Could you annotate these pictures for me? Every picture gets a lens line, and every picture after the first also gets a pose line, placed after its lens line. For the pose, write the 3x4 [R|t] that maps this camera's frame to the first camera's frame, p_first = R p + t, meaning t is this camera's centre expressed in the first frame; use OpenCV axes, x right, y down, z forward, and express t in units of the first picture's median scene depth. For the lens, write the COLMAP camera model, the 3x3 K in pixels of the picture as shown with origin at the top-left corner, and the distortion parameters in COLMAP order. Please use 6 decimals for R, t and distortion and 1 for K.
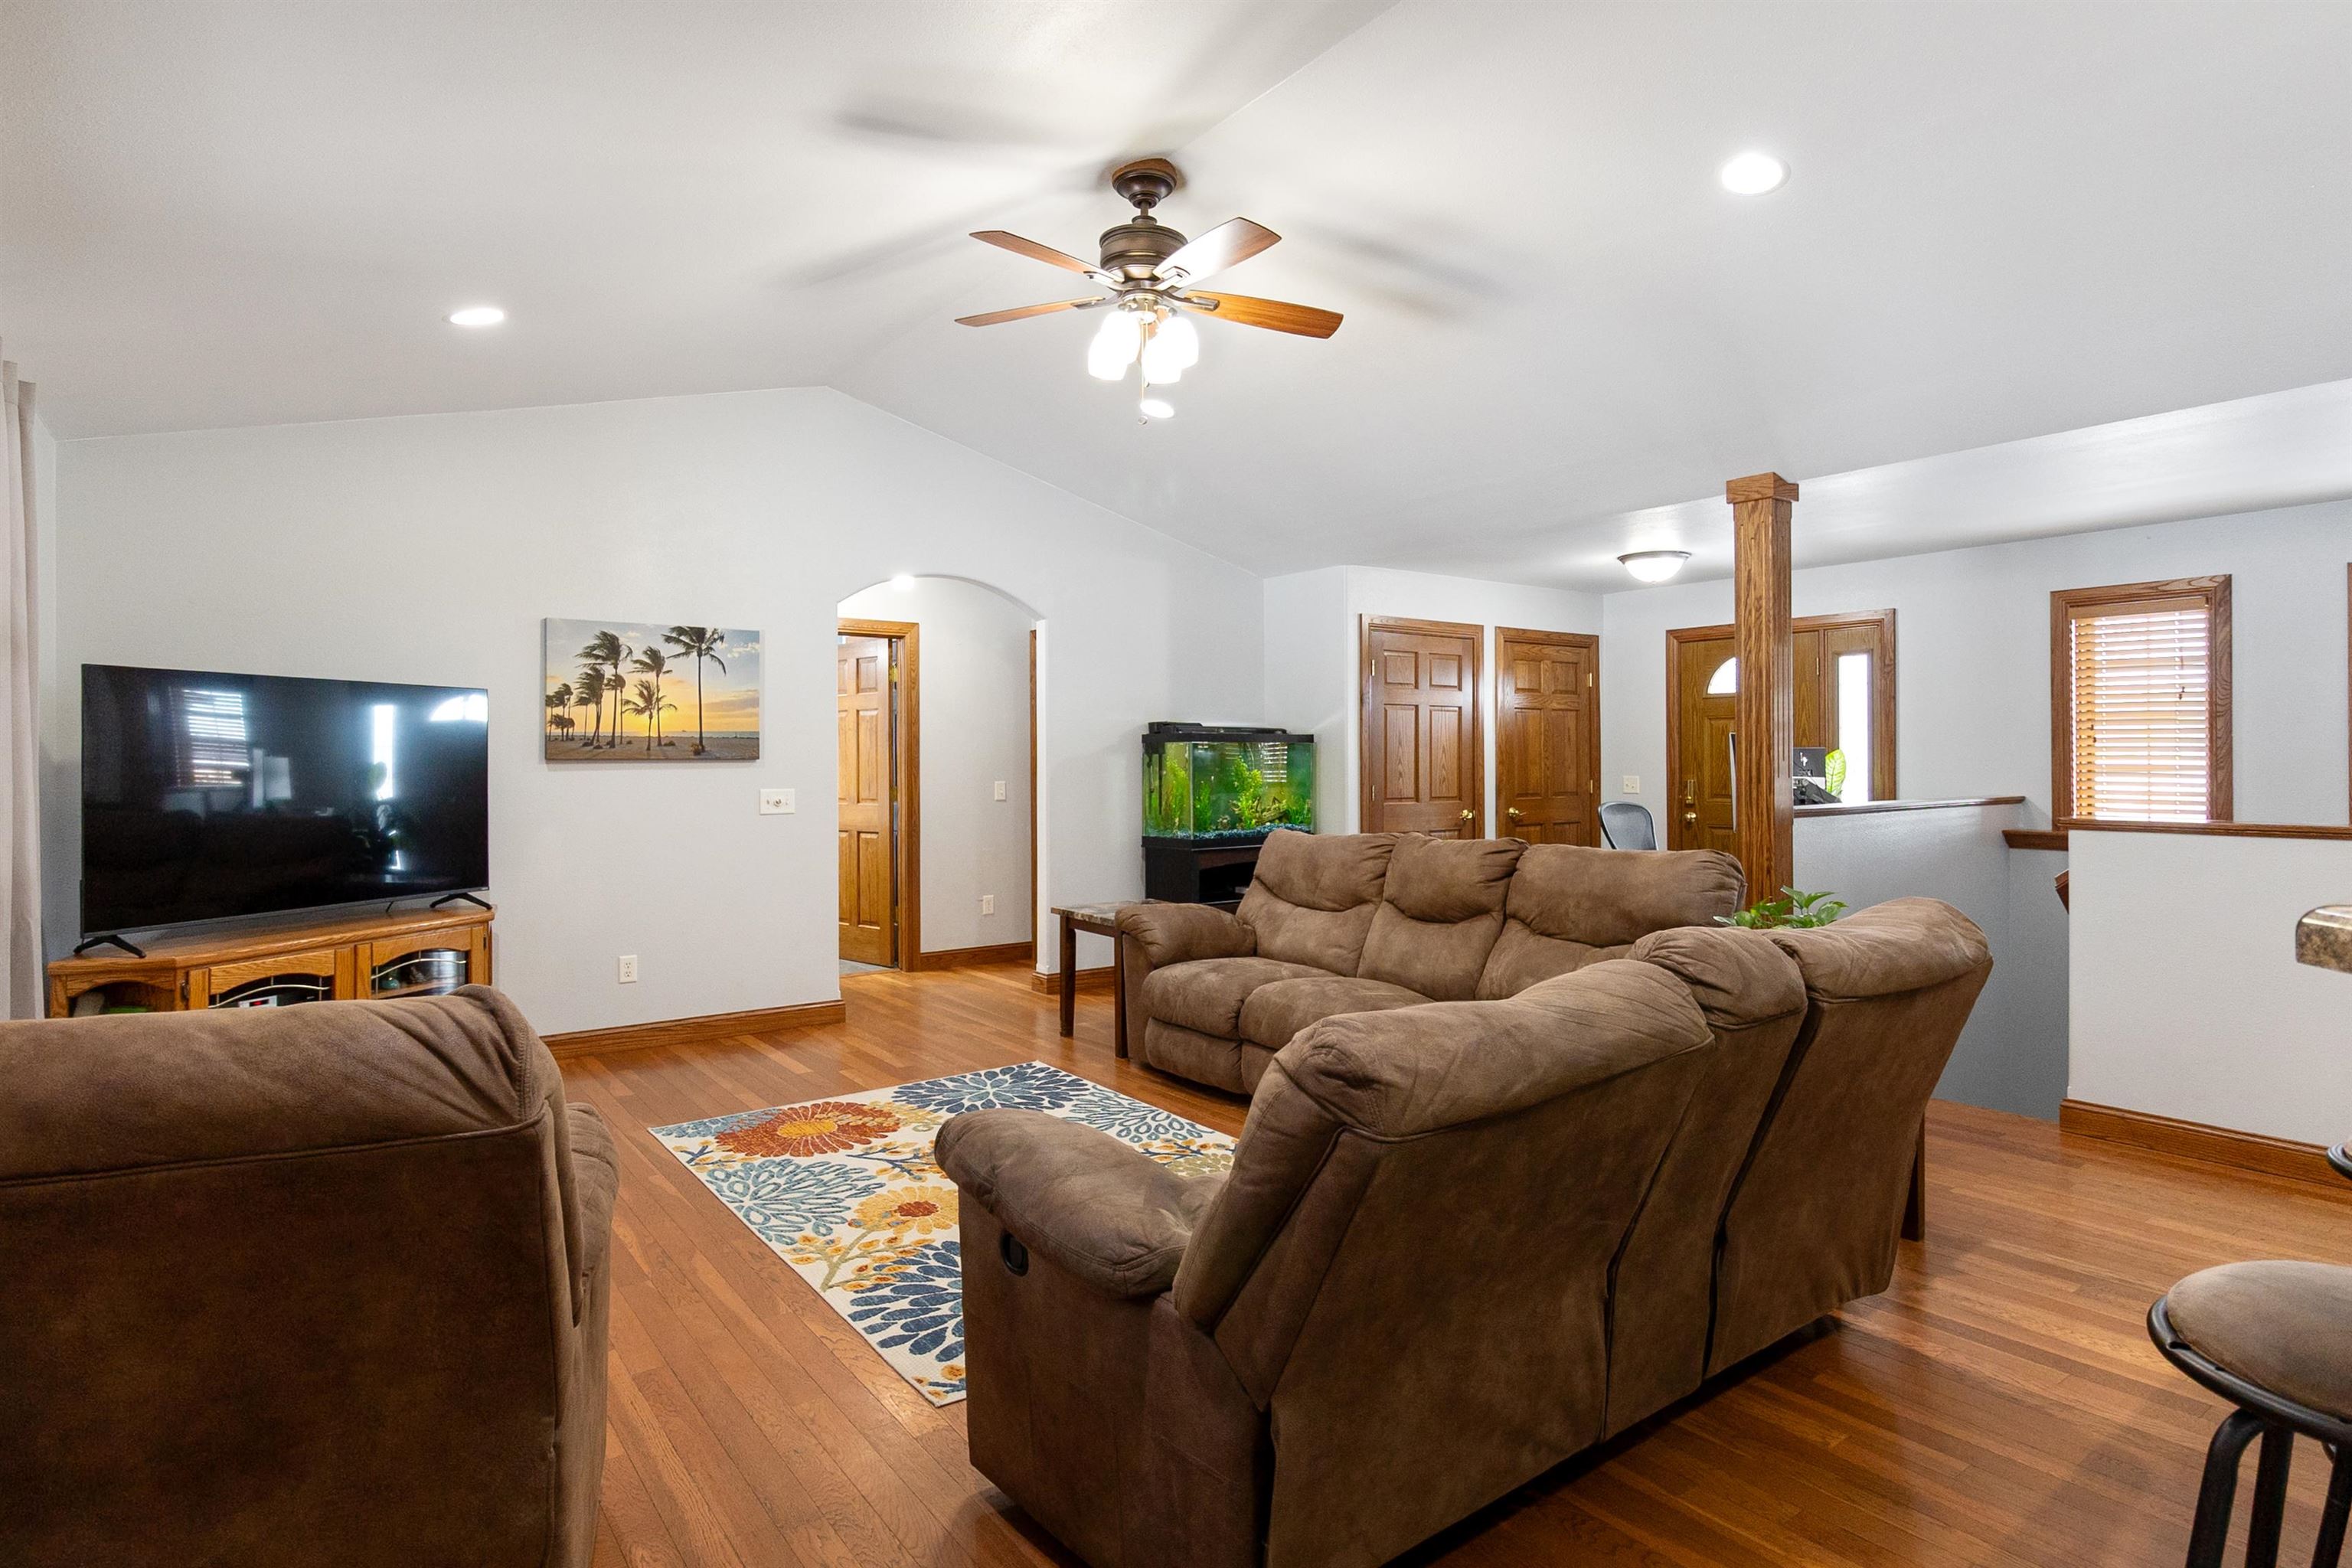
lens RADIAL K [[1234.2, 0, 1170.6], [0, 1234.2, 761.1], [0, 0, 1]] dist [0.005472, -0.002296]
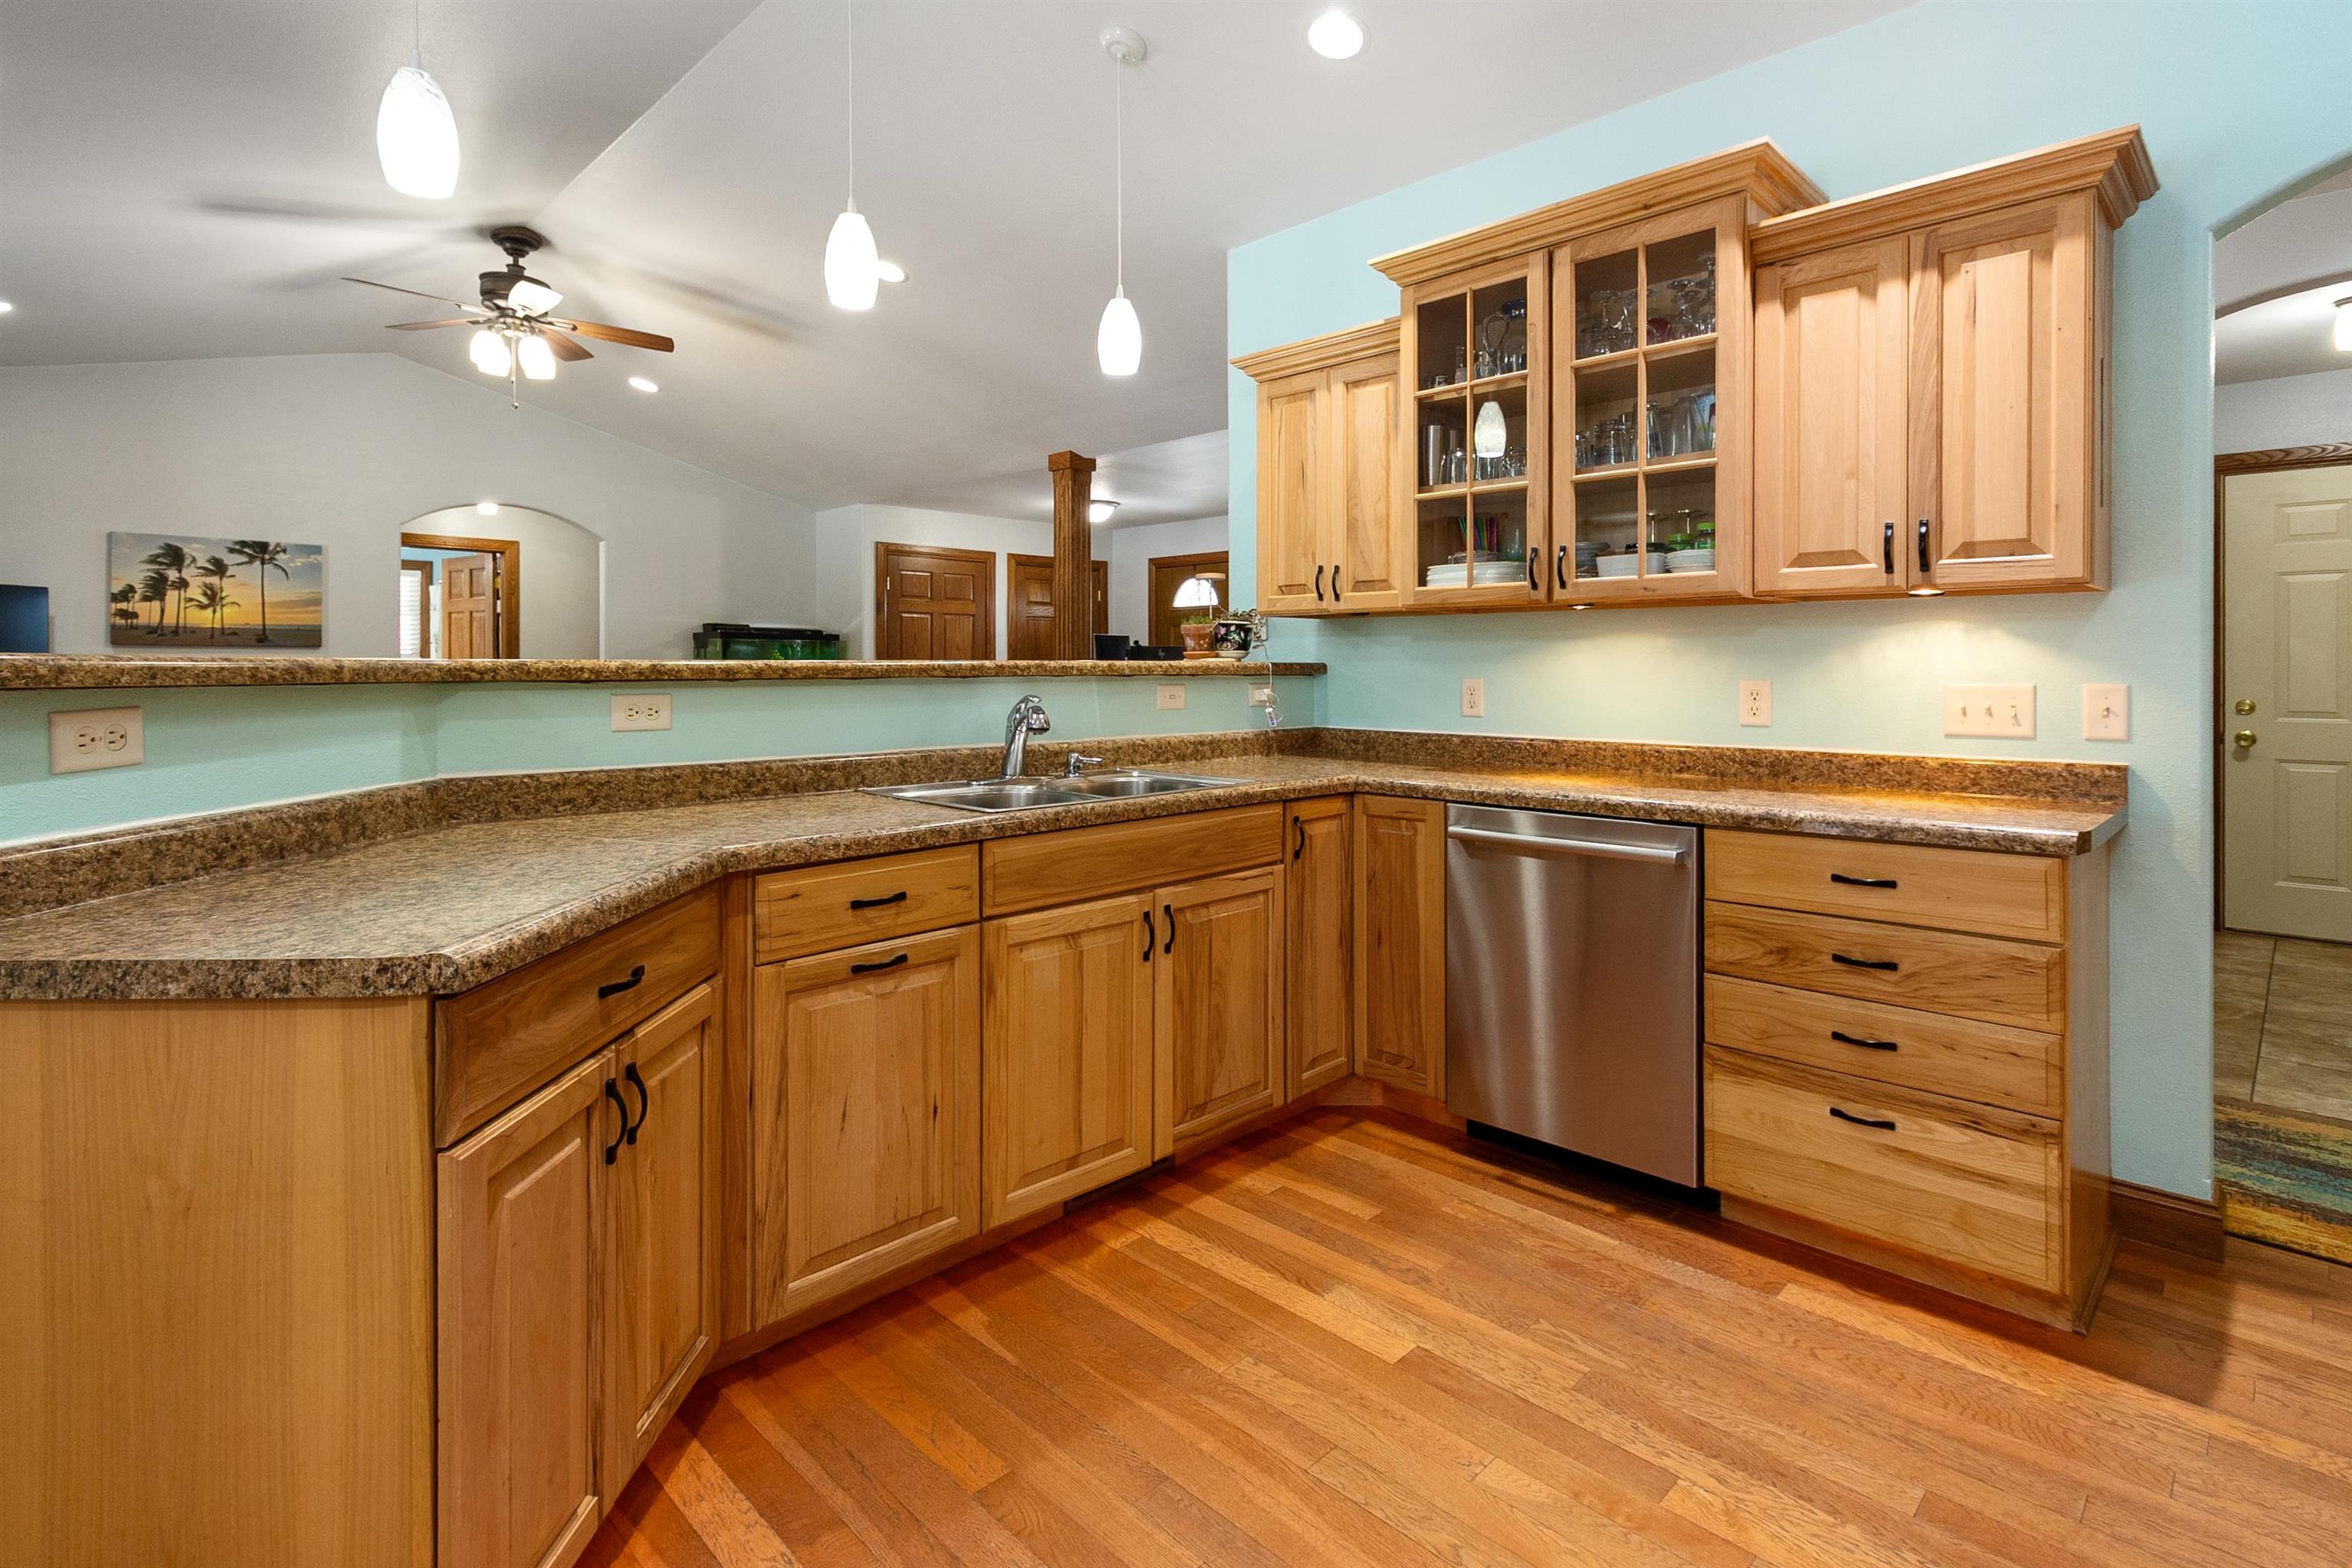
lens RADIAL K [[1128.8, 0, 1176.0], [0, 1128.8, 670.3], [0, 0, 1]] dist [0.003814, -0.000425]
pose [[0.989410, 0.005129, 0.145058, 0.390826], [-0.005156, 0.999987, -0.000186, 0.019600], [-0.145057, -0.000564, 0.989423, -0.292834]]
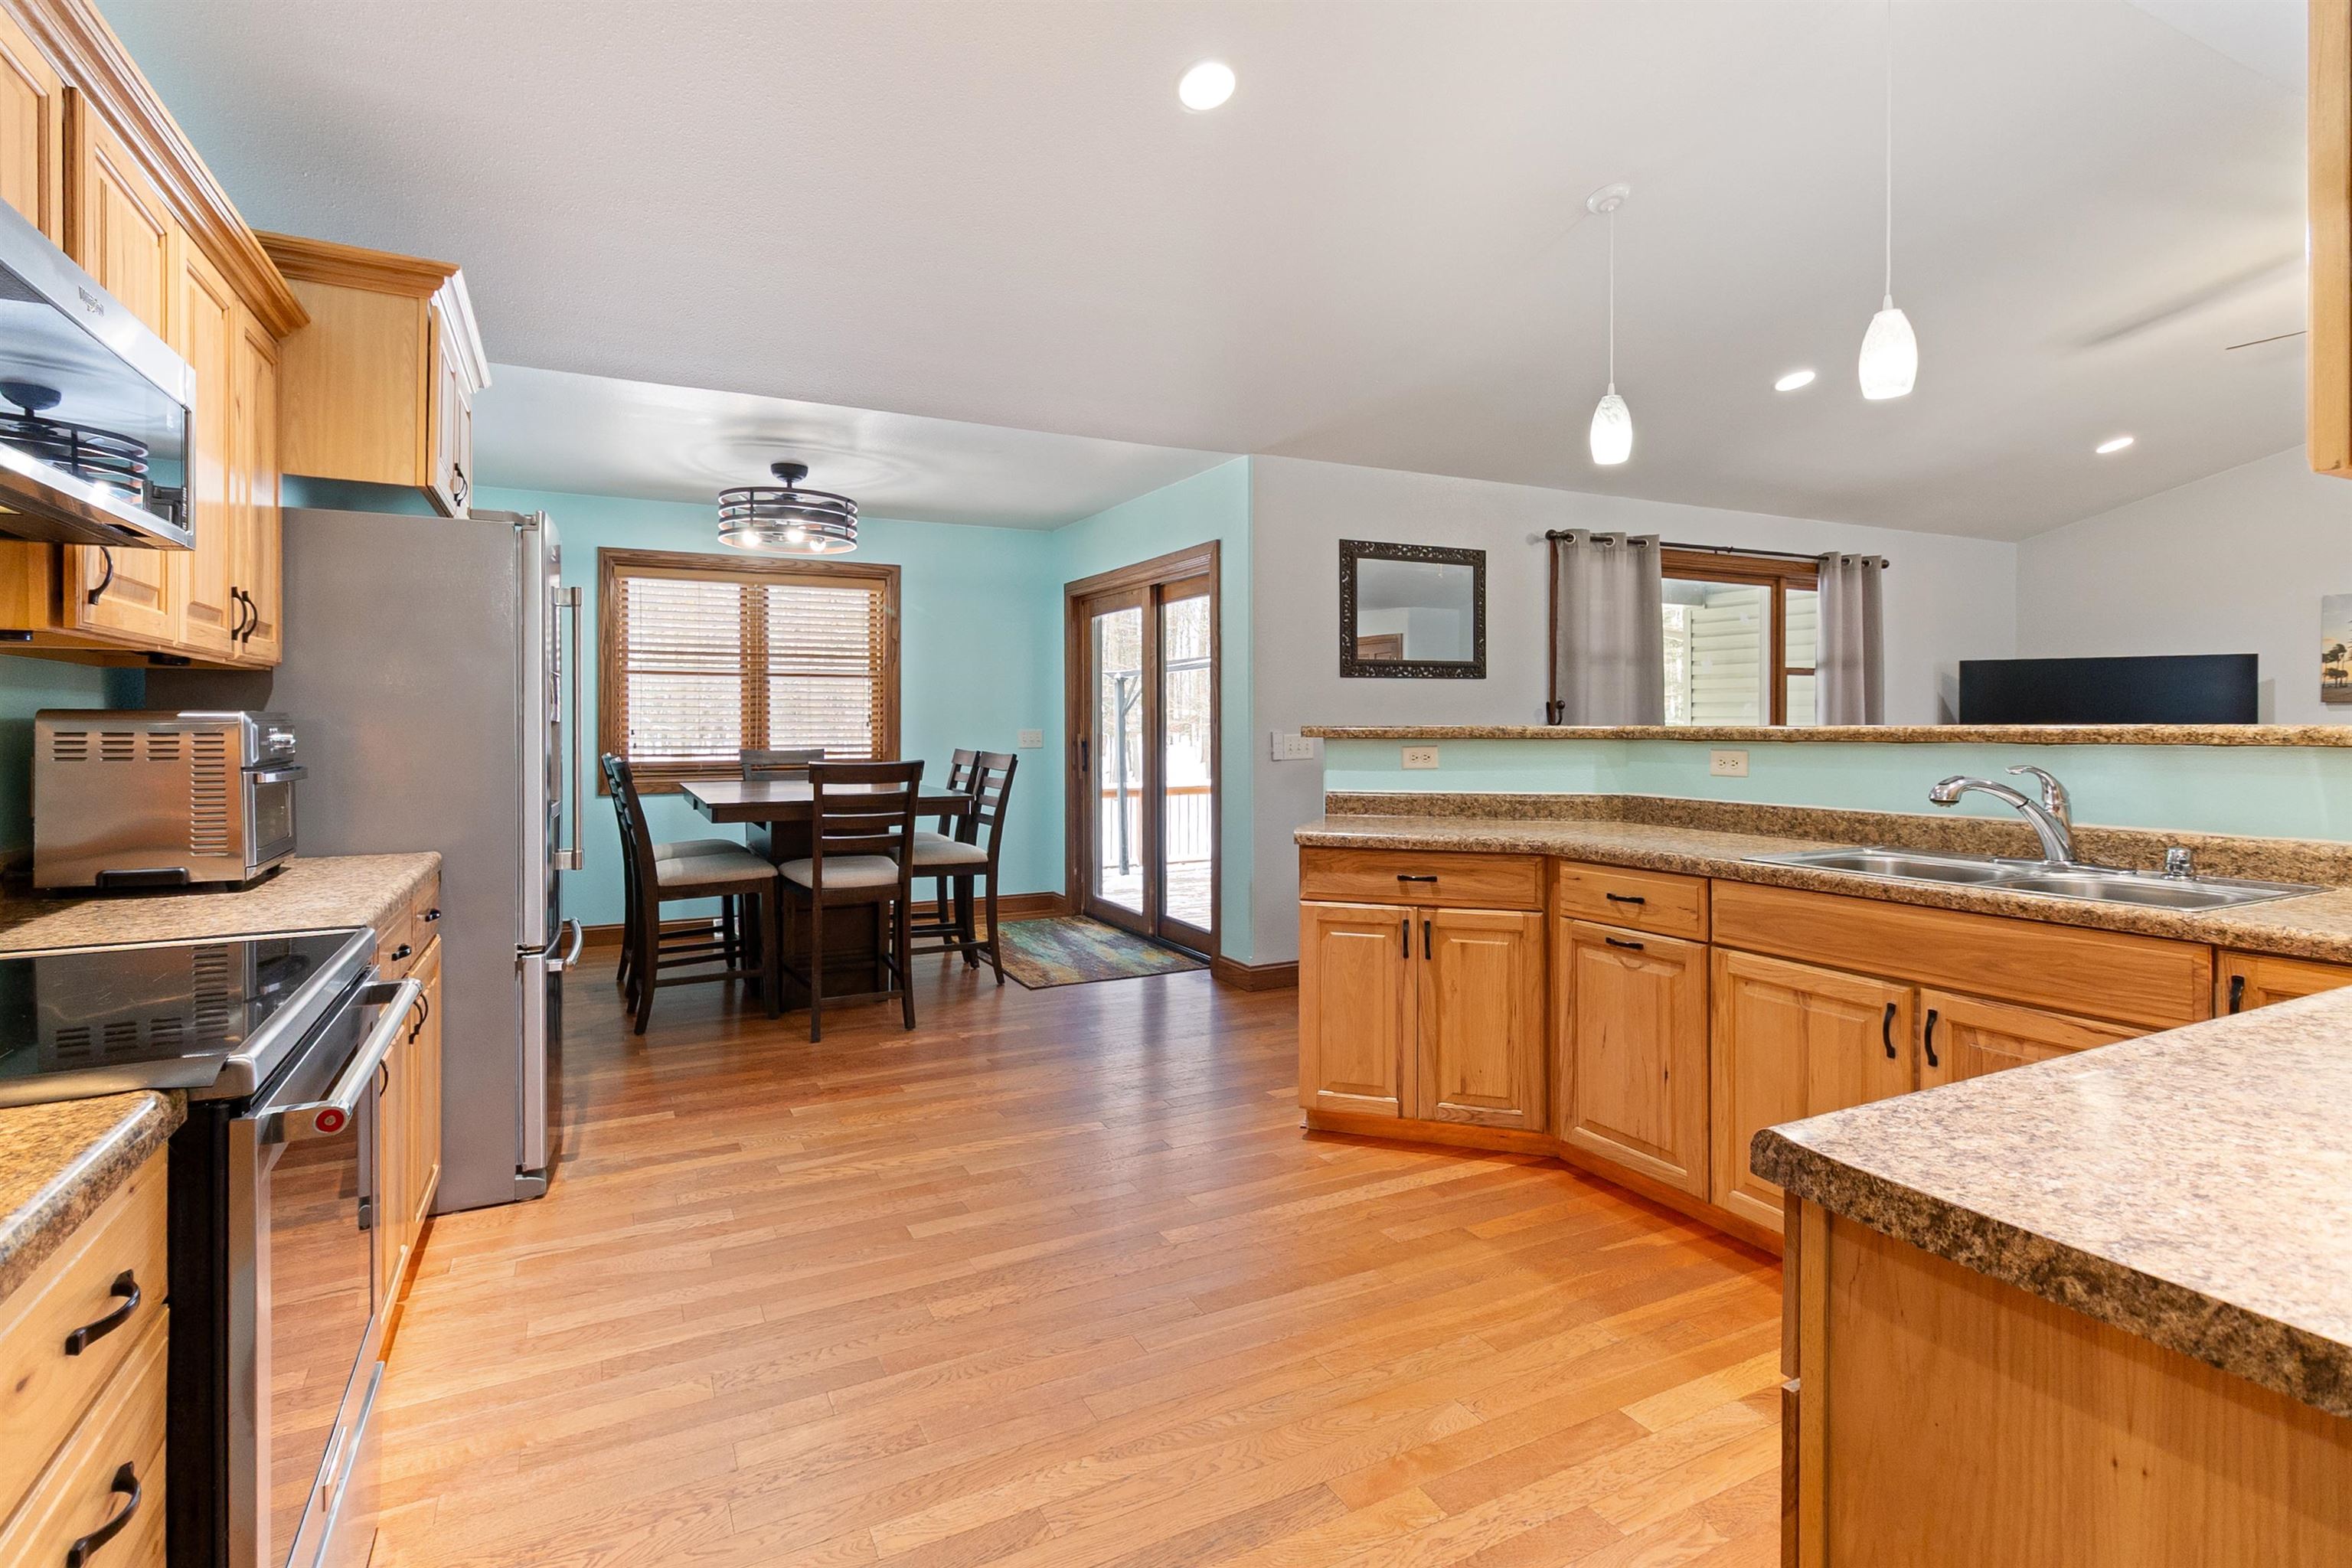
lens RADIAL K [[1128.8, 0, 1141.9], [0, 1128.8, 730.9], [0, 0, 1]] dist [0.003814, -0.000425]
pose [[-0.181827, 0.014006, -0.983231, 0.905227], [0.001836, 0.999902, 0.013904, 0.010443], [0.983329, 0.000723, -0.181835, -0.033801]]
